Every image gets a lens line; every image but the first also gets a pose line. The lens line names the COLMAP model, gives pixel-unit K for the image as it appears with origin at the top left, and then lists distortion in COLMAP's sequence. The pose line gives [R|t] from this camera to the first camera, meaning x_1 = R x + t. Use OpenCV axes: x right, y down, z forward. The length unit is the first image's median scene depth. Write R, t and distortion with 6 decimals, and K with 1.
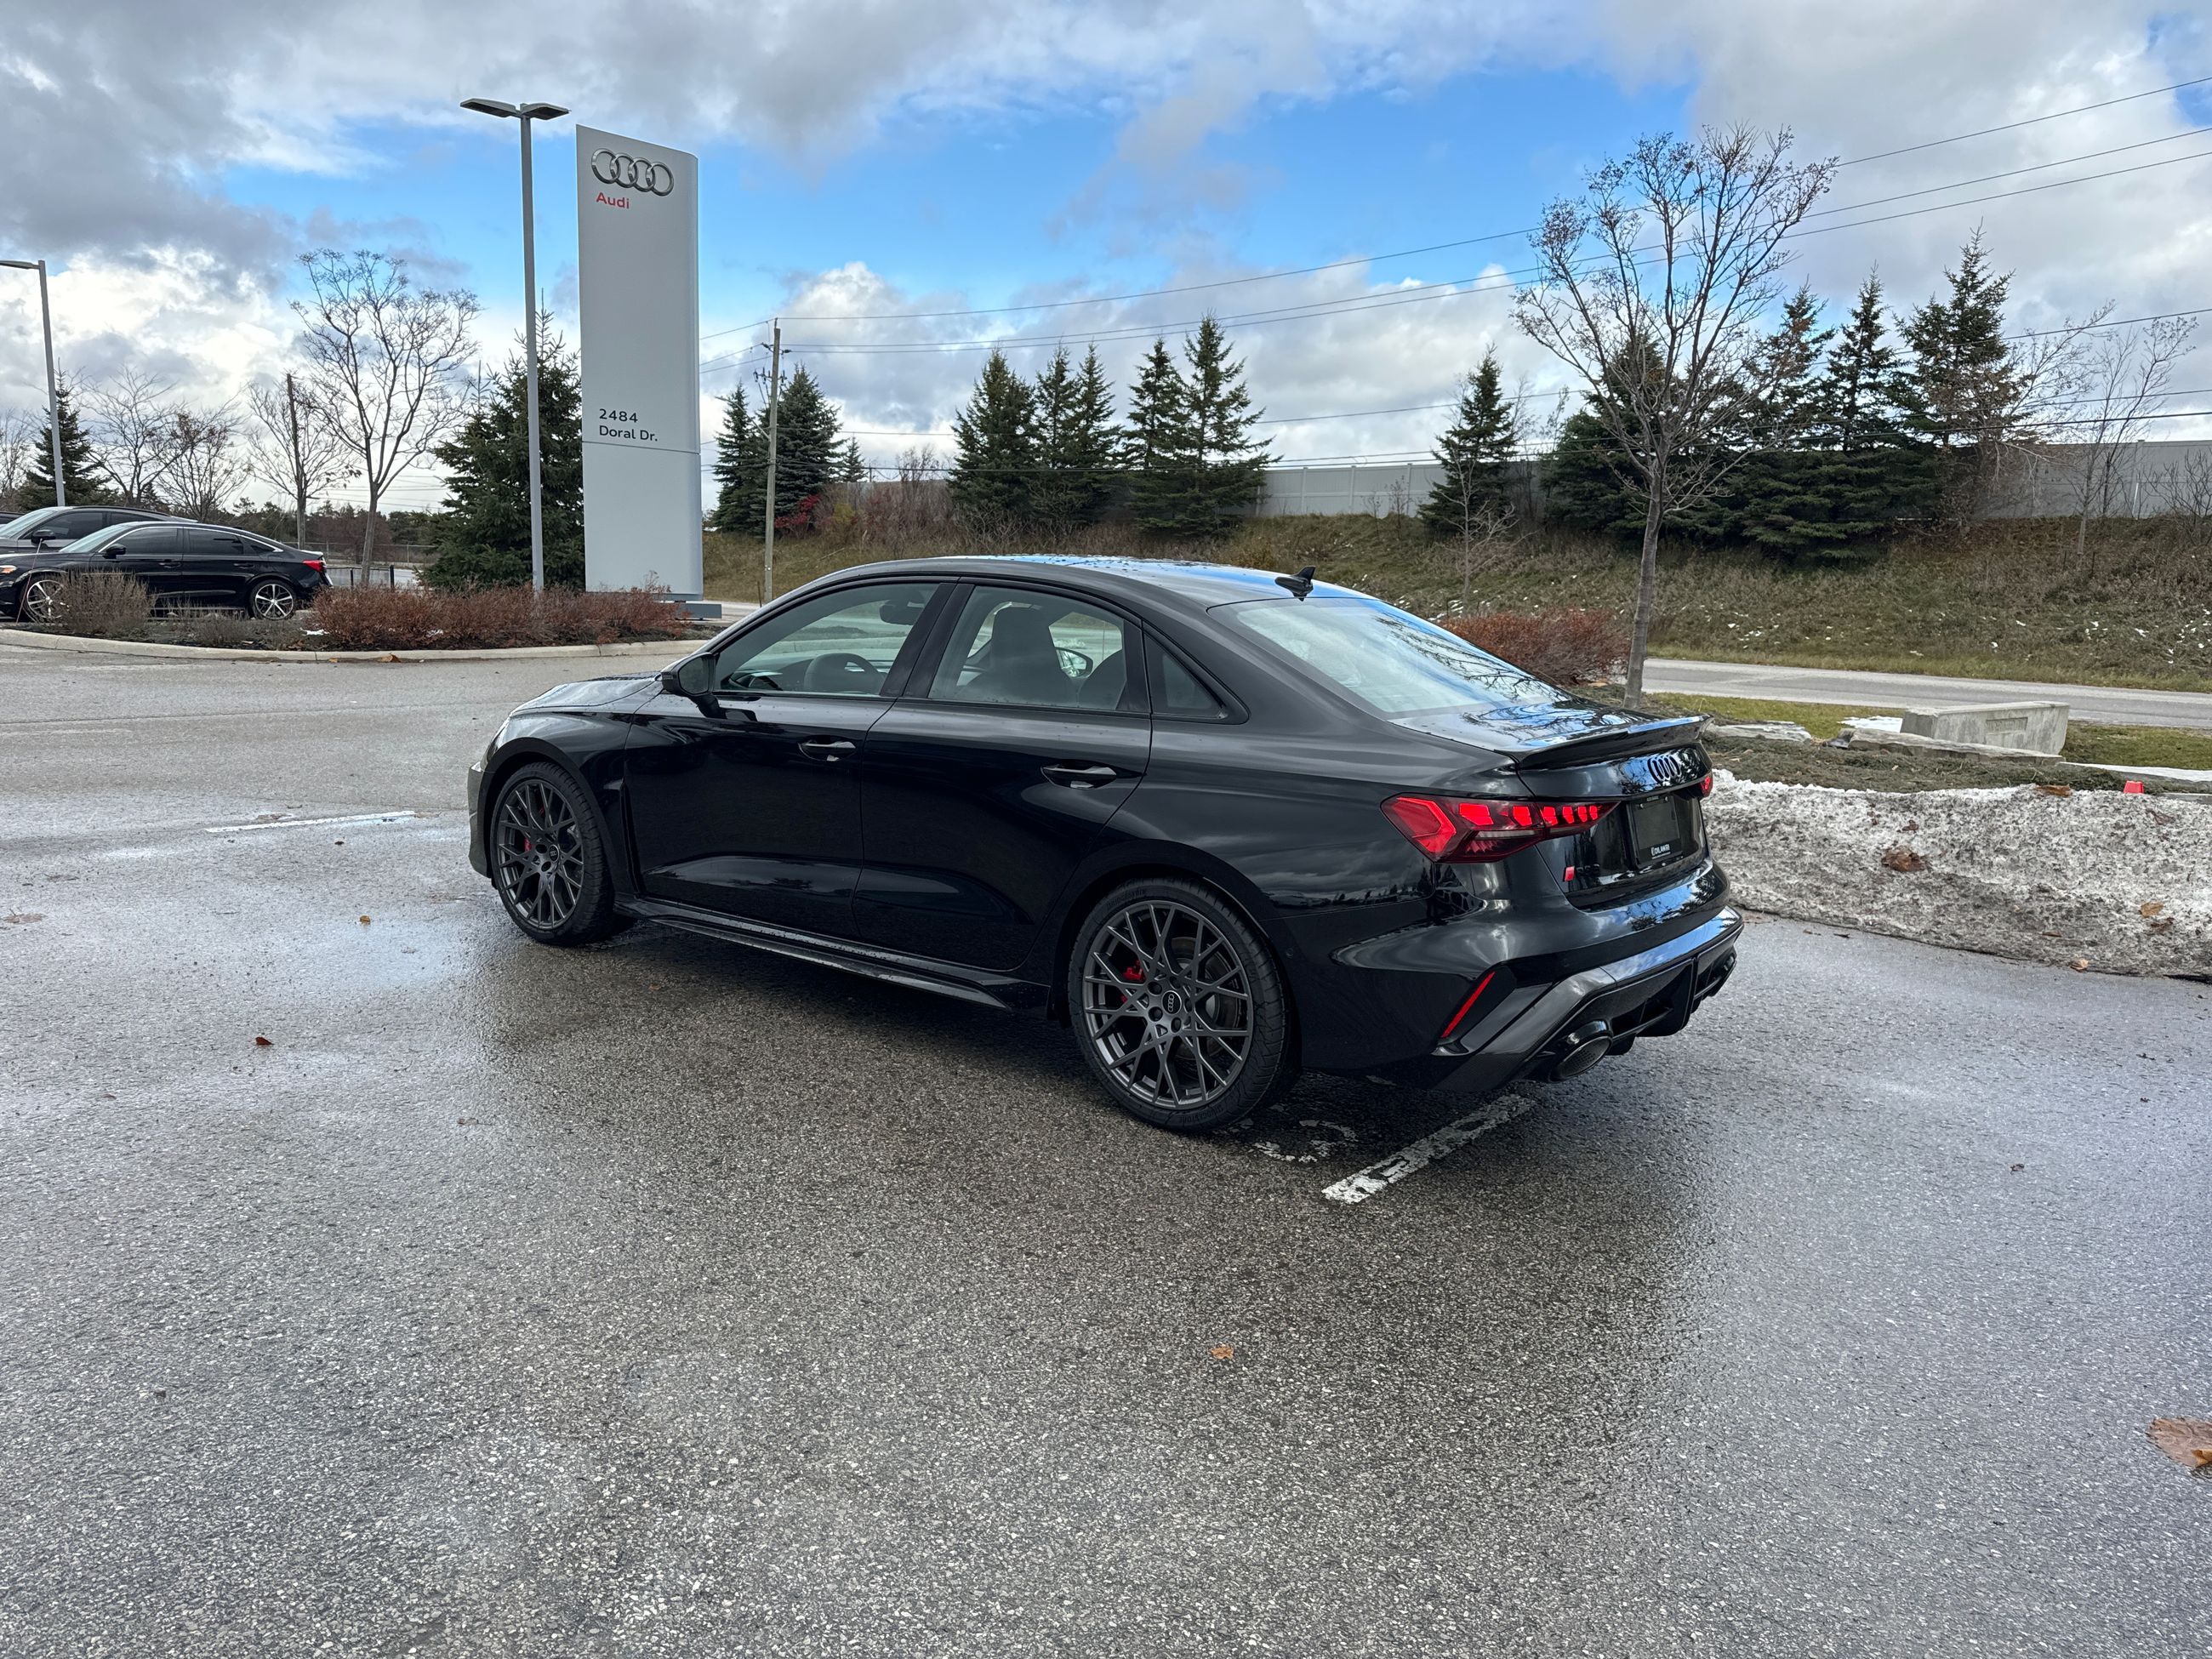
lens RADIAL K [[1597.7, 0, 1096.7], [0, 1597.7, 817.5], [0, 0, 1]] dist [0.046091, -0.049739]
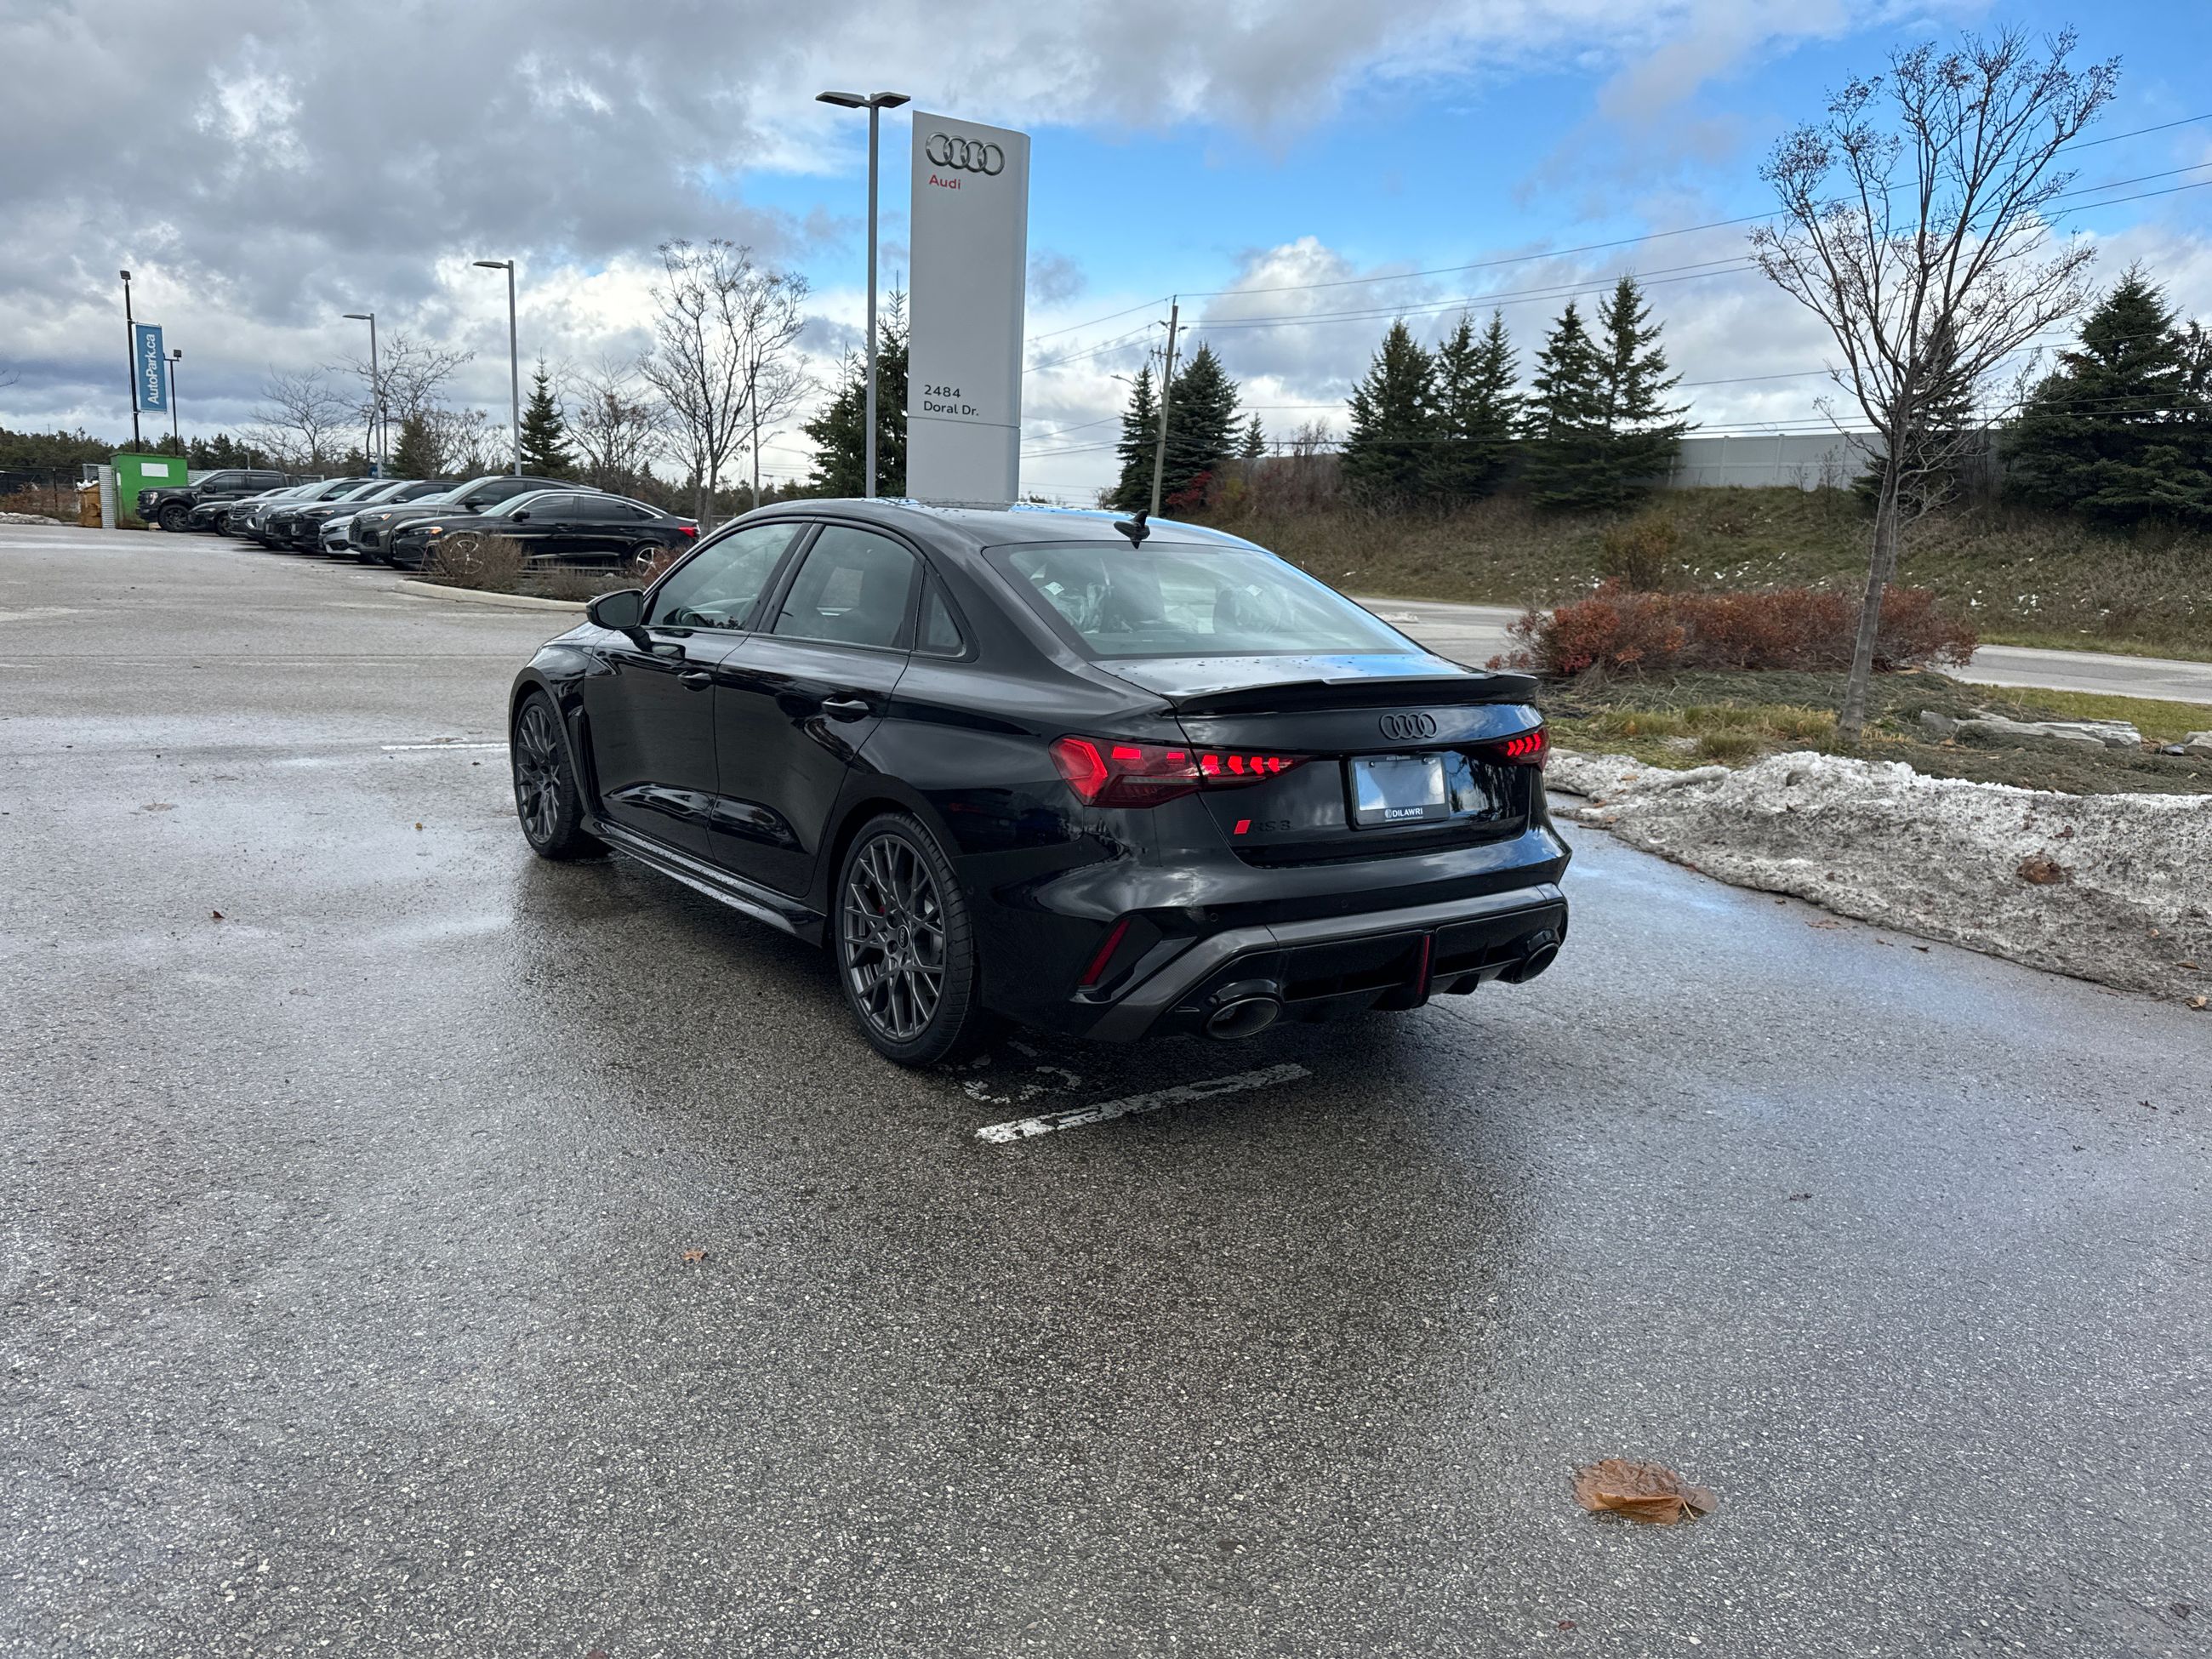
lens RADIAL K [[1597.7, 0, 1088.1], [0, 1597.7, 826.4], [0, 0, 1]] dist [0.046091, -0.049739]
pose [[0.963572, 0.058114, -0.261058, 0.217853], [-0.053177, 0.998248, 0.025941, 0.007039], [0.262108, -0.011114, 0.964974, 0.027428]]
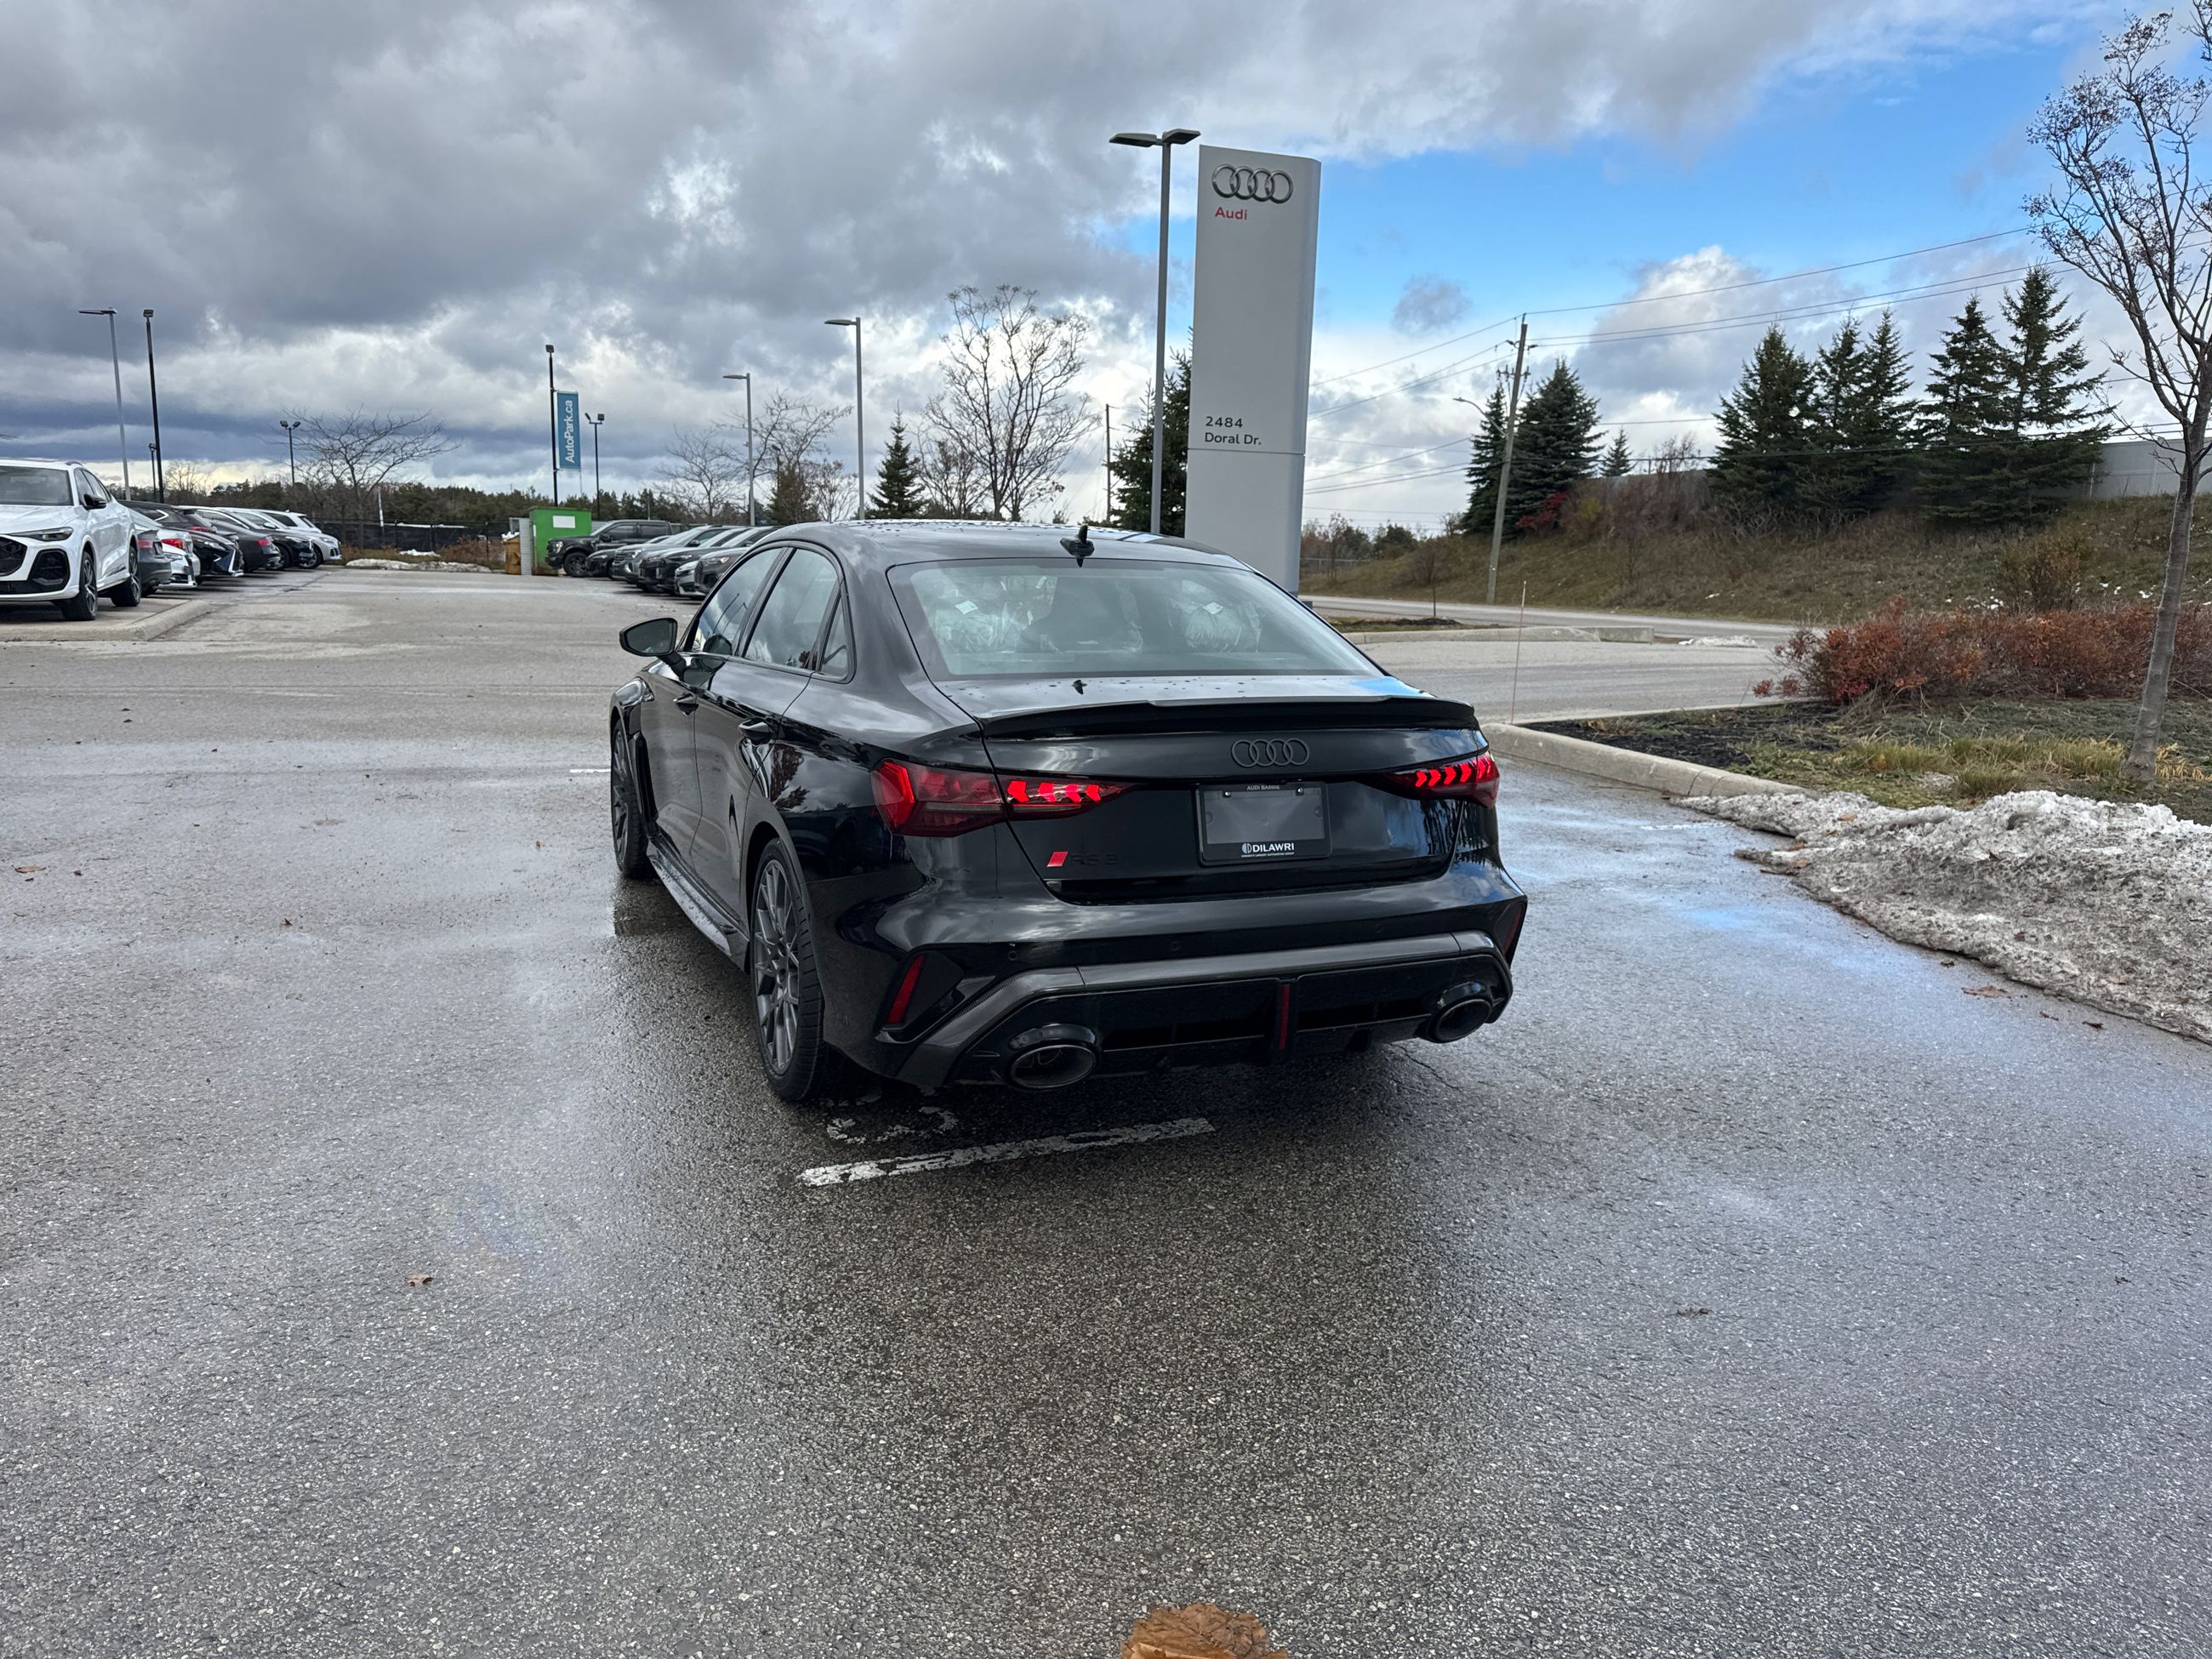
lens RADIAL K [[1597.7, 0, 1095.5], [0, 1597.7, 818.7], [0, 0, 1]] dist [0.046091, -0.049739]
pose [[0.879587, 0.067107, -0.470982, 0.349539], [-0.067668, 0.997583, 0.015765, -0.001662], [0.470901, 0.018004, 0.882002, 0.109698]]
